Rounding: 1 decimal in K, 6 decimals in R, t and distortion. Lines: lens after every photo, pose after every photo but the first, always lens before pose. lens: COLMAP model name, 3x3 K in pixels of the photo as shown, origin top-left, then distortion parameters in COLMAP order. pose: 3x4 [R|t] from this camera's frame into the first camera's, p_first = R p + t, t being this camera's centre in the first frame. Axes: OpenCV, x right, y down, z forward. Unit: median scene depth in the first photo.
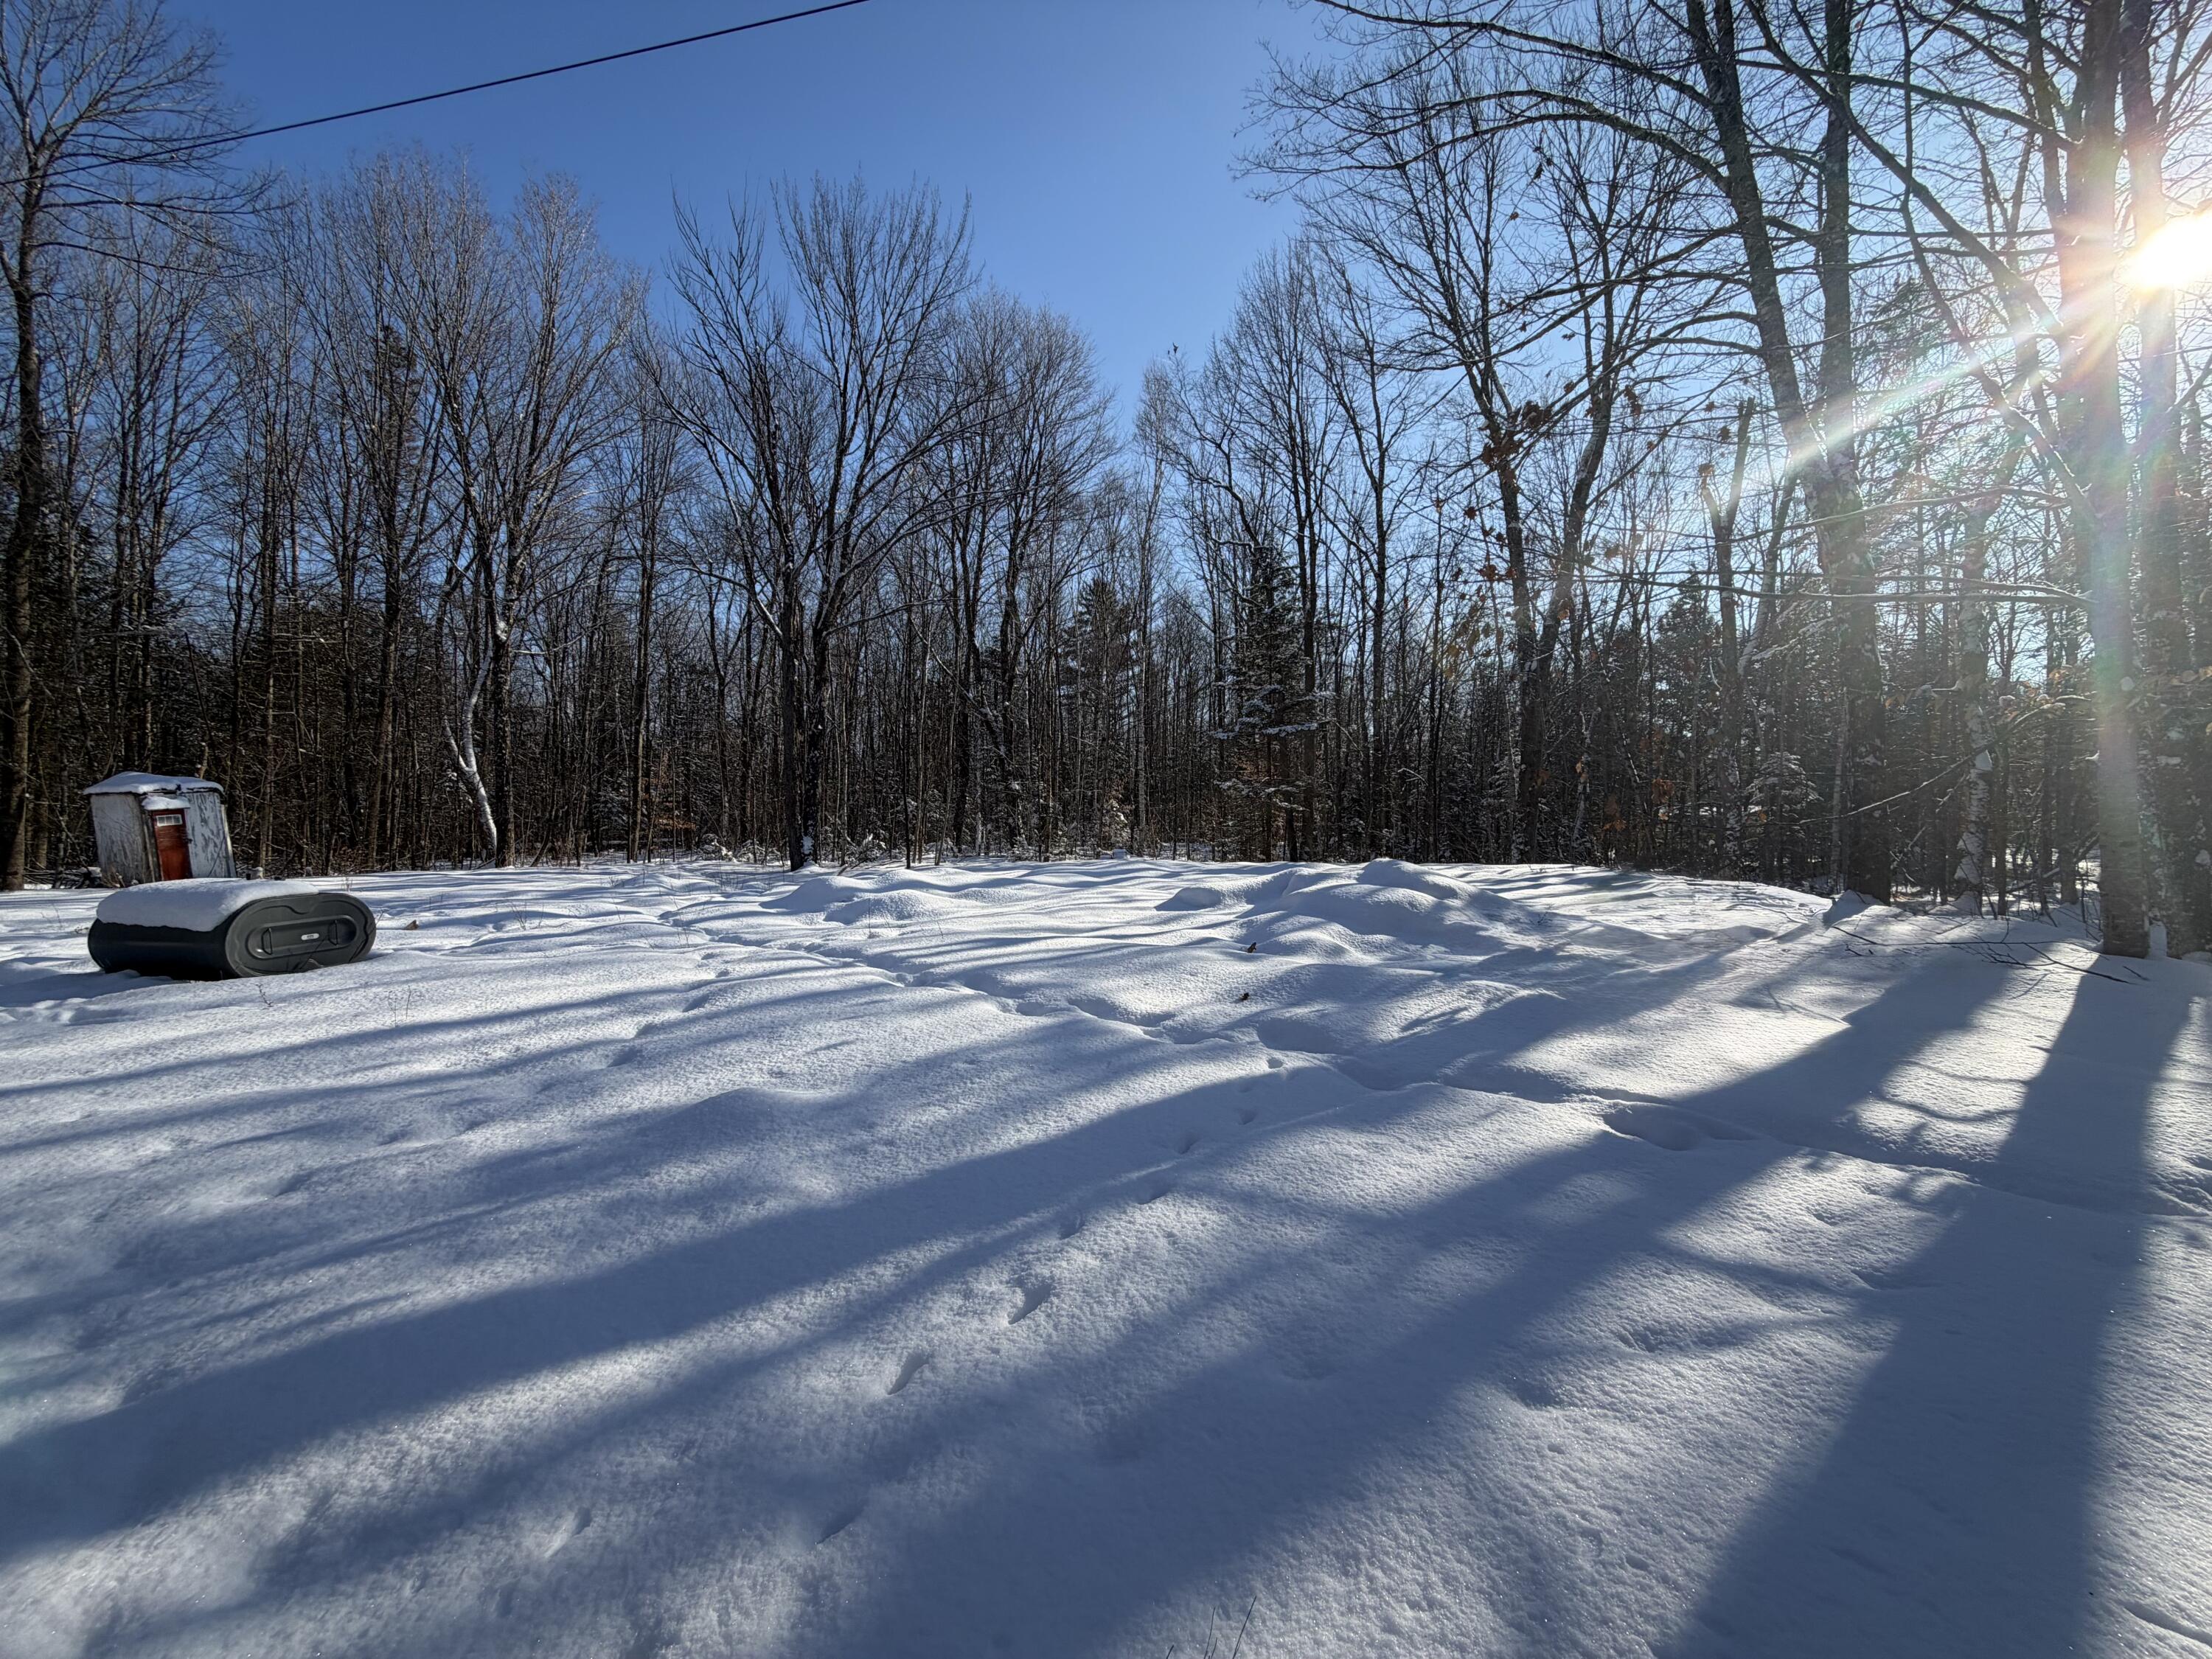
lens RADIAL K [[881.2, 0, 1106.6], [0, 881.2, 831.2], [0, 0, 1]] dist [0.003059, -0.000930]
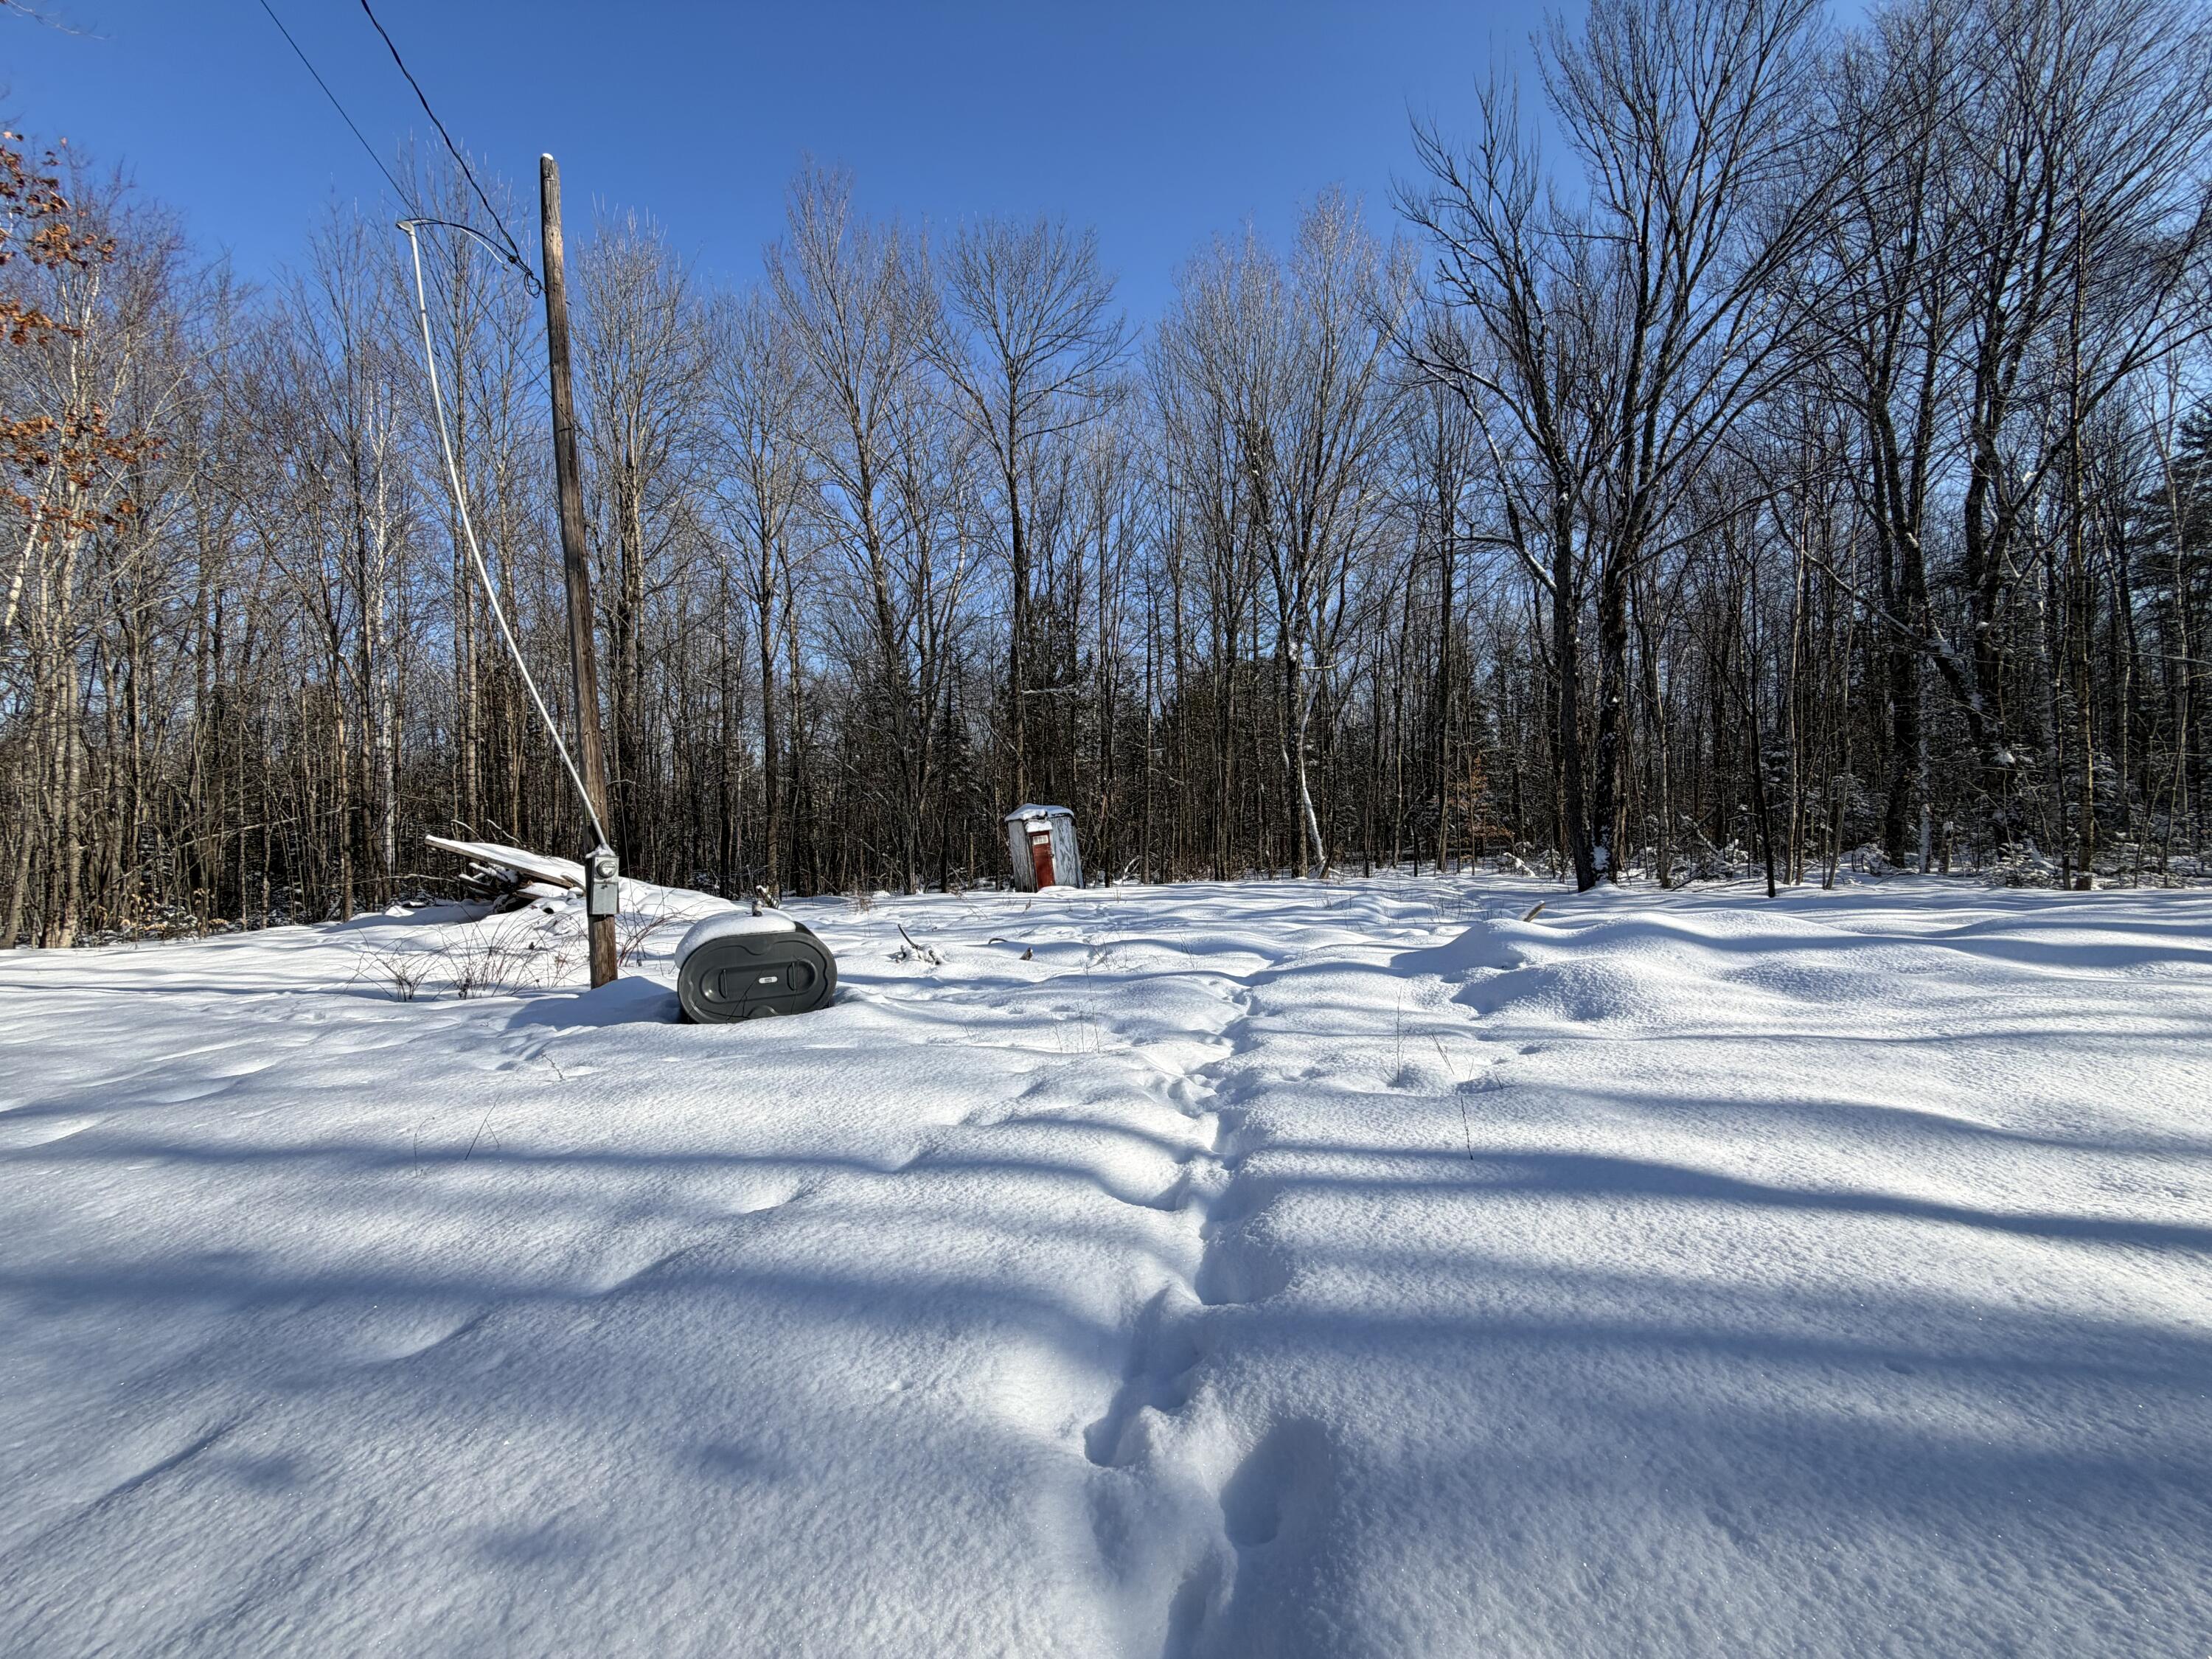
lens RADIAL K [[881.2, 0, 1099.6], [0, 881.2, 828.2], [0, 0, 1]] dist [0.003059, -0.000930]
pose [[0.600342, -0.023521, -0.799398, 0.006700], [0.016669, 0.999718, -0.016897, -0.003433], [0.799570, -0.003181, 0.600564, 0.163403]]
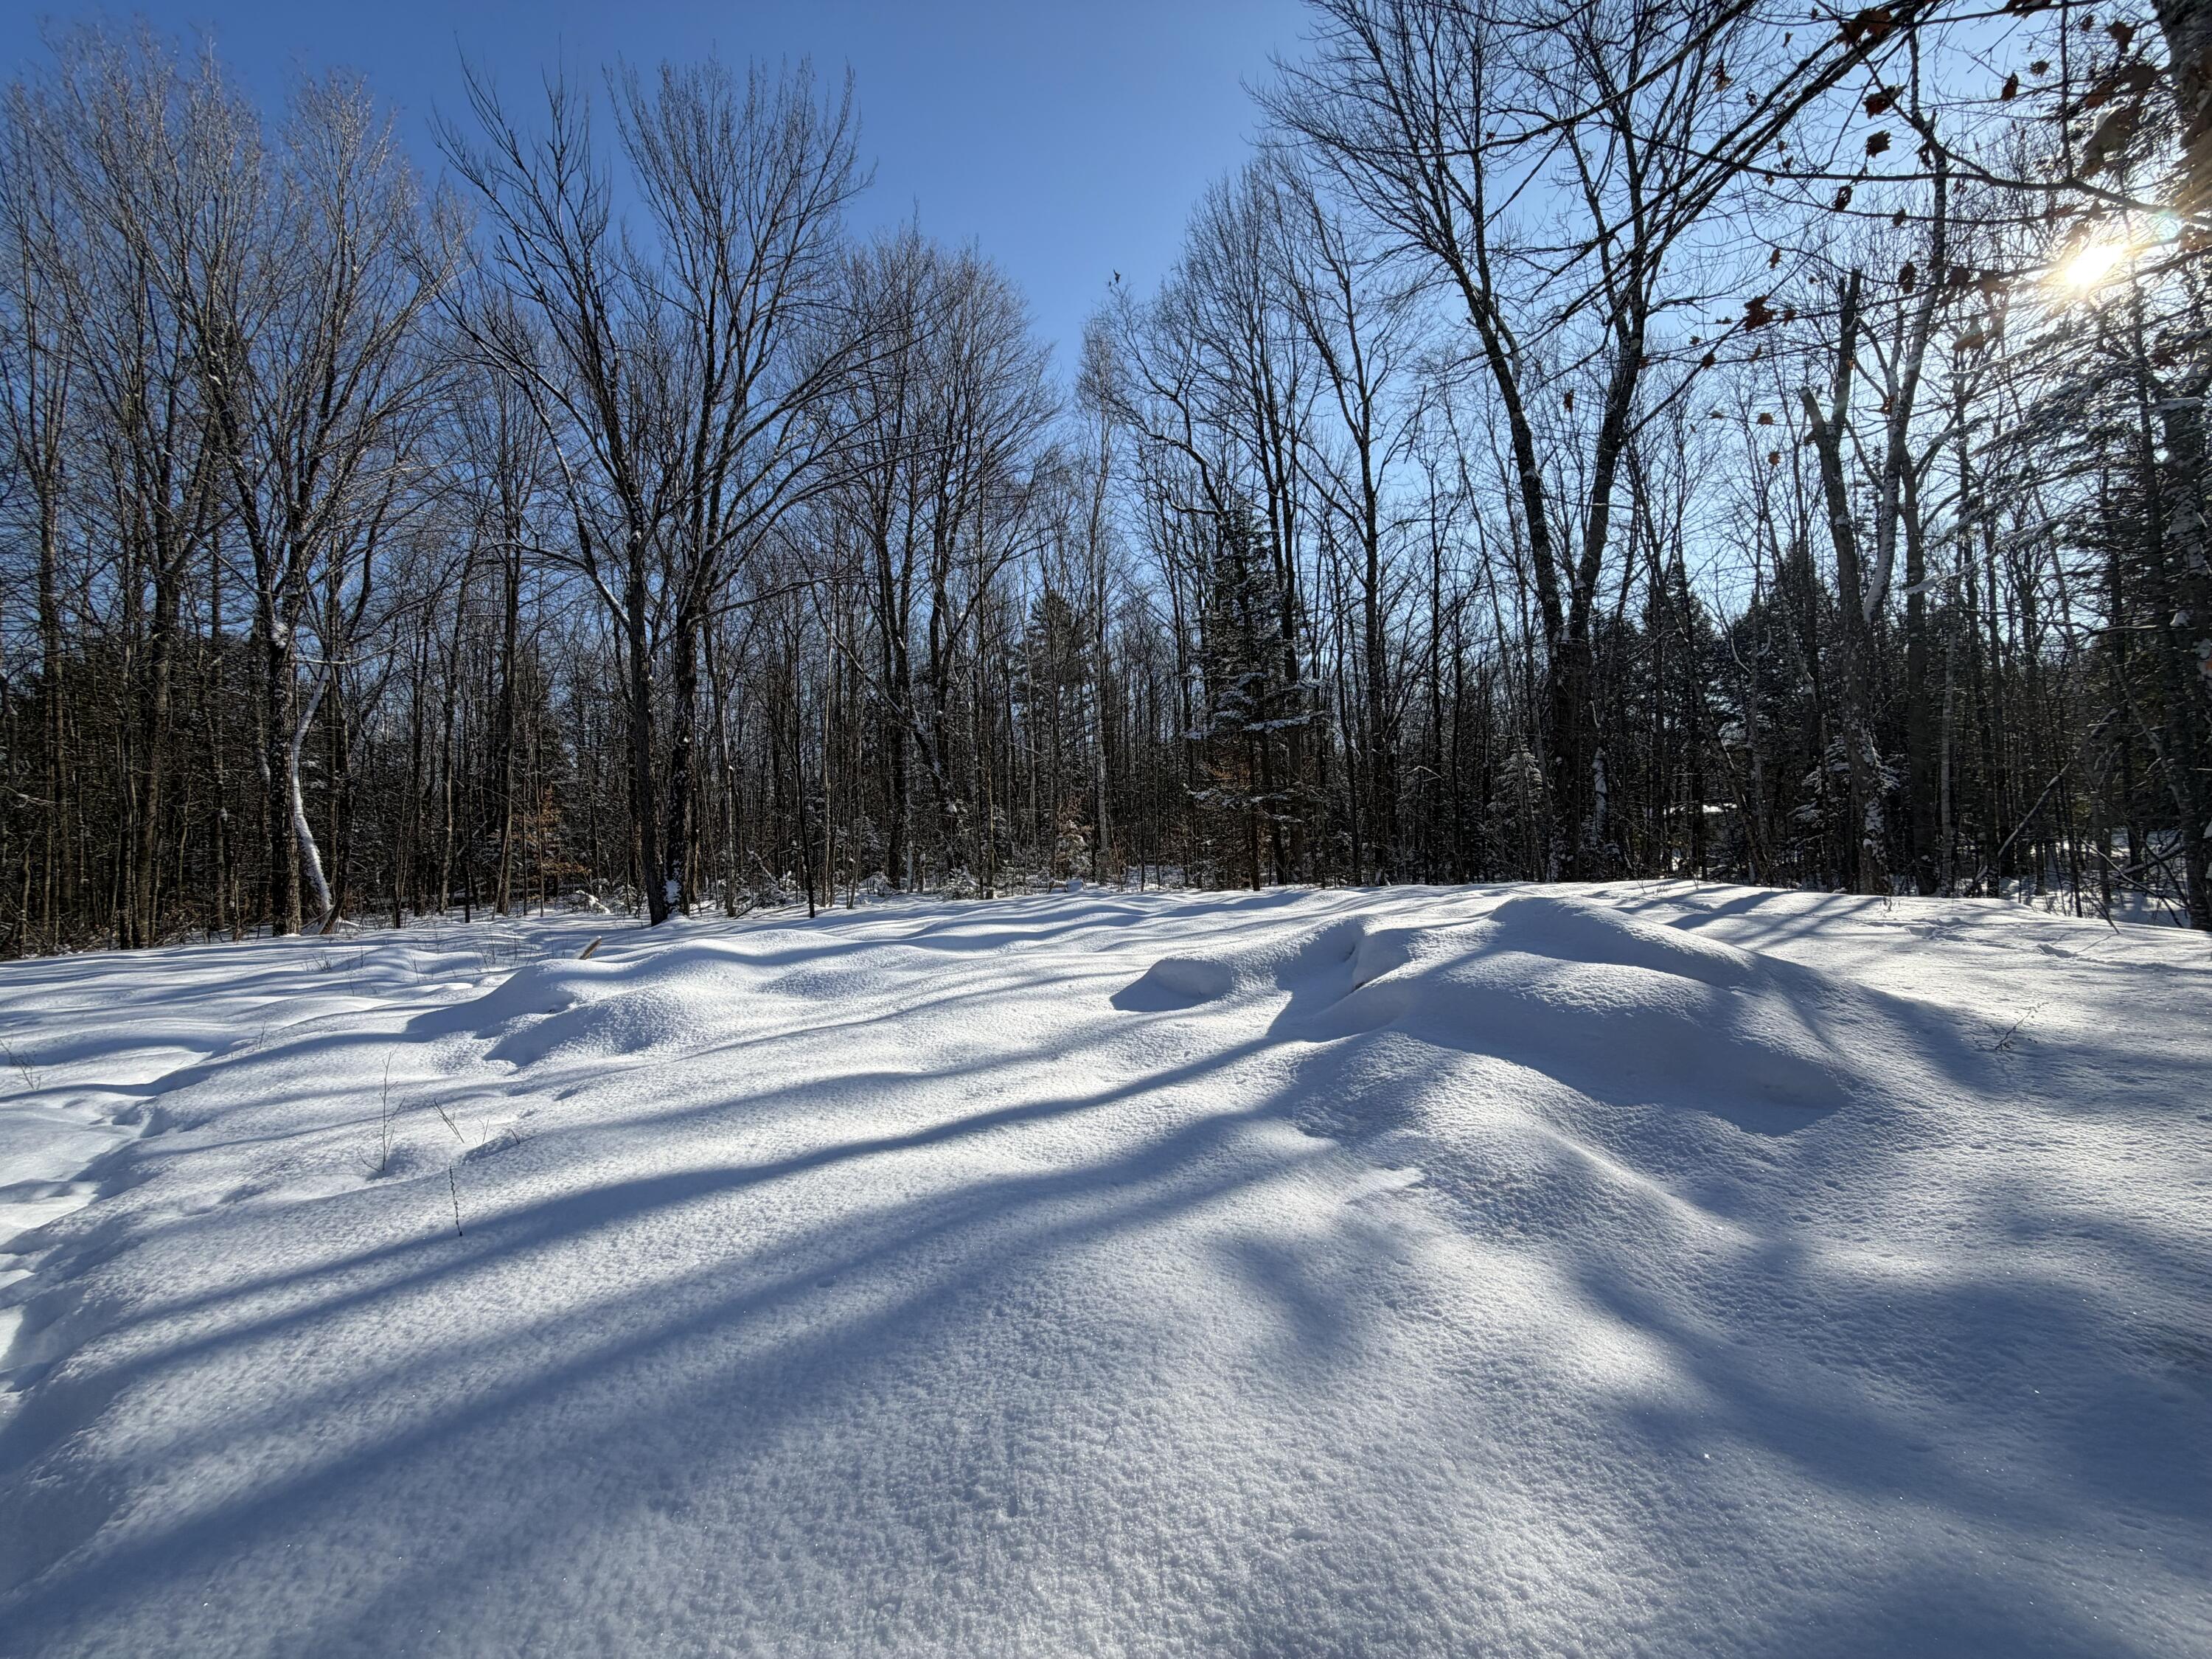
lens RADIAL K [[881.2, 0, 1103.9], [0, 881.2, 827.4], [0, 0, 1]] dist [0.003059, -0.000930]
pose [[0.998605, -0.038832, 0.035769, 0.012815], [0.039903, 0.998761, -0.029726, -0.001945], [-0.034571, 0.031112, 0.998918, 0.166809]]
